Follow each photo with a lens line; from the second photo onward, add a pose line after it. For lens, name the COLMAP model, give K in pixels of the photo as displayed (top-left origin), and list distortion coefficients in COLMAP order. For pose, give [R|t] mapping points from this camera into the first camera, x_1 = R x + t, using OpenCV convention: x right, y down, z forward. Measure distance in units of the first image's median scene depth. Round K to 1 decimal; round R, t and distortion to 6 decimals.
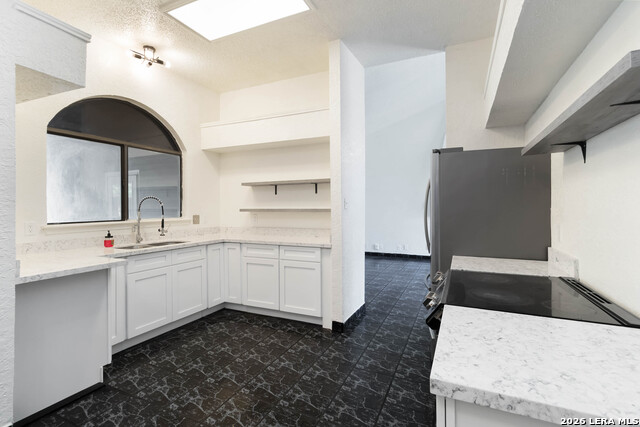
lens RADIAL K [[295.6, 0, 320.0], [0, 295.6, 213.5], [0, 0, 1]] dist [0.000282, 0.000063]
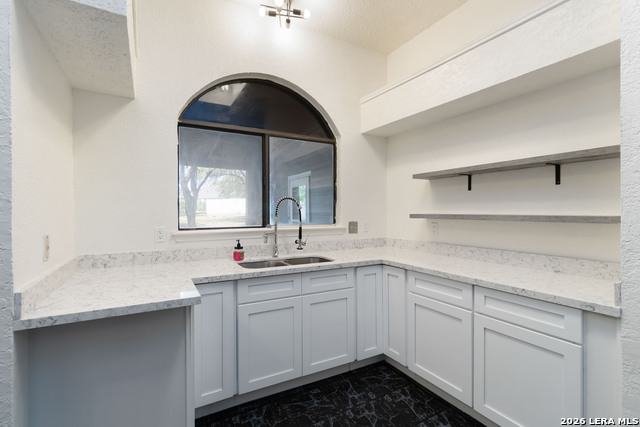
lens RADIAL K [[313.1, 0, 320.0], [0, 313.1, 213.5], [0, 0, 1]] dist [0.001307, 0.000266]
pose [[0.822305, 0.008278, -0.568987, -0.044480], [-0.015943, 0.999837, -0.008495, -0.008738], [0.568824, 0.016057, 0.822303, 0.365717]]
